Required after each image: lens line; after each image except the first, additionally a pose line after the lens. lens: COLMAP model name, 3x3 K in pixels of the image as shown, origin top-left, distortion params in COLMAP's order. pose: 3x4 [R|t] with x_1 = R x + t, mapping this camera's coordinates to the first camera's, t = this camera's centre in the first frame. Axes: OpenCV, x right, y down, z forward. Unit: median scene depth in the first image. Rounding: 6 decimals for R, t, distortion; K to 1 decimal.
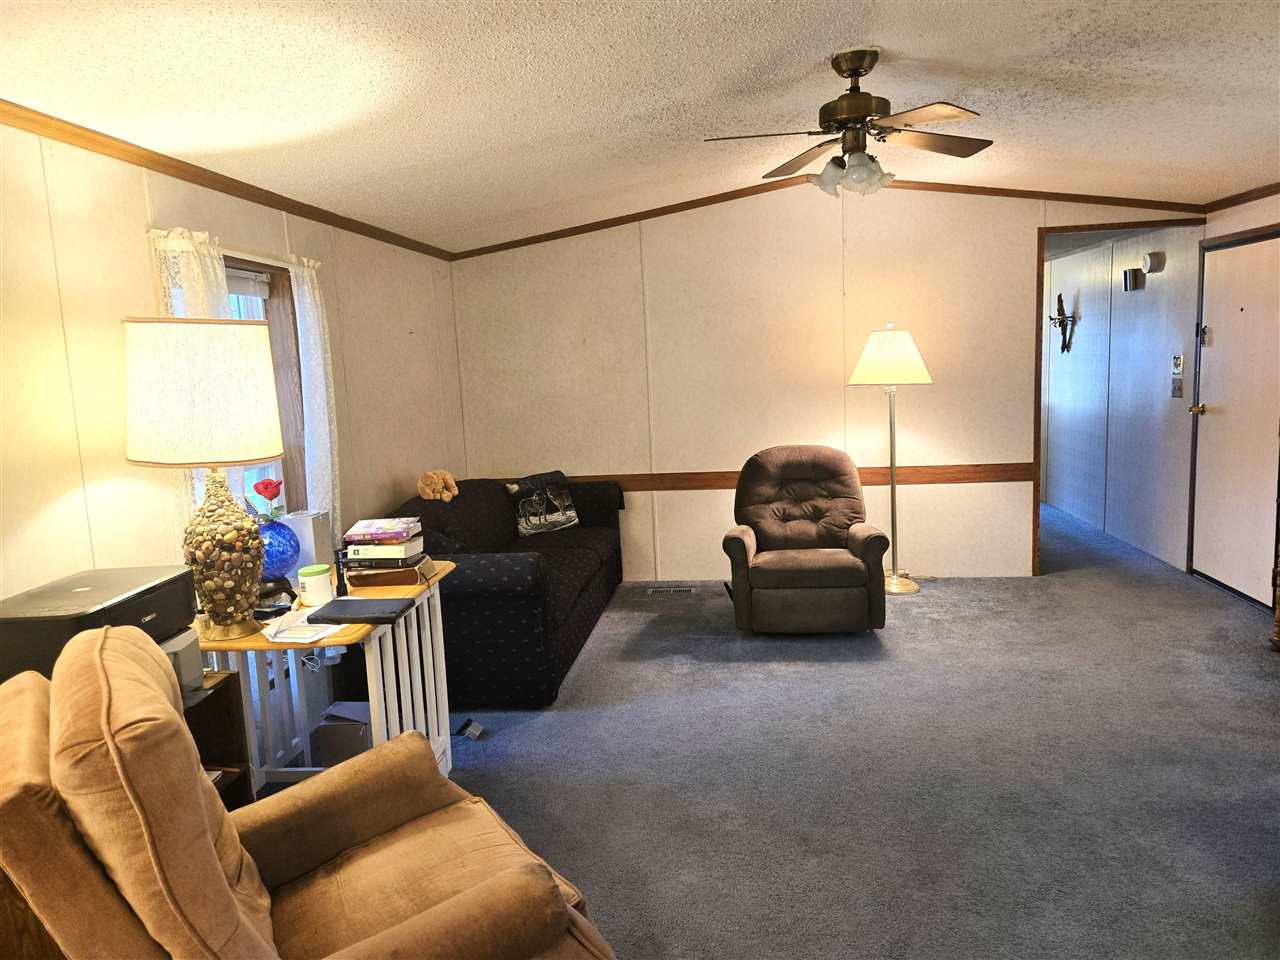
lens RADIAL K [[848.7, 0, 645.3], [0, 848.7, 469.3], [0, 0, 1]] dist [0.077902, -0.062531]
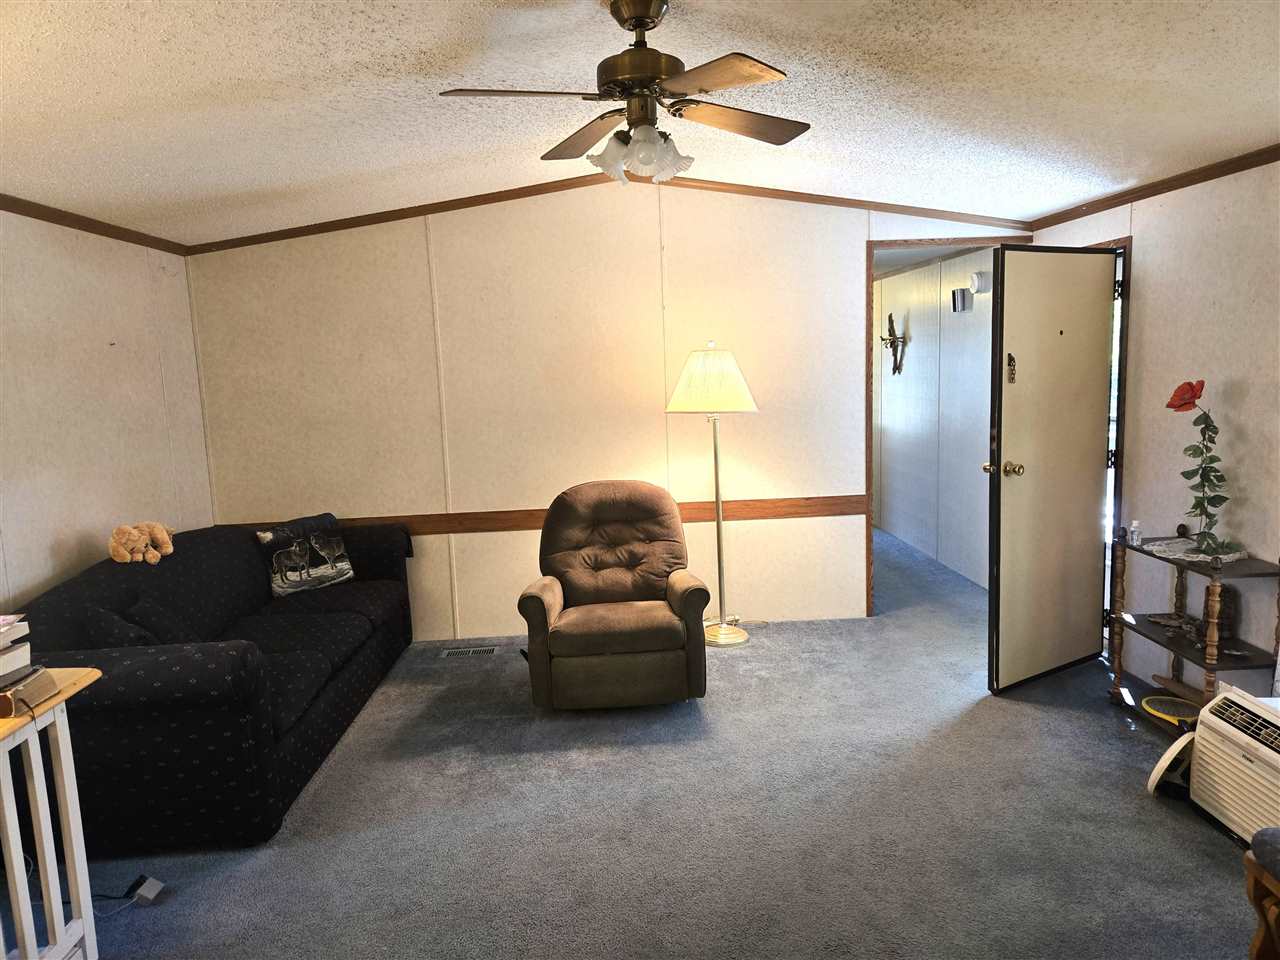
lens RADIAL K [[842.1, 0, 640.0], [0, 842.1, 480.0], [0, 0, 1]] dist [0.084772, -0.073247]
pose [[0.987570, -0.012949, 0.156648, 0.077282], [0.013272, 0.999911, -0.001013, -0.029491], [-0.156621, 0.003079, 0.987654, 0.154826]]
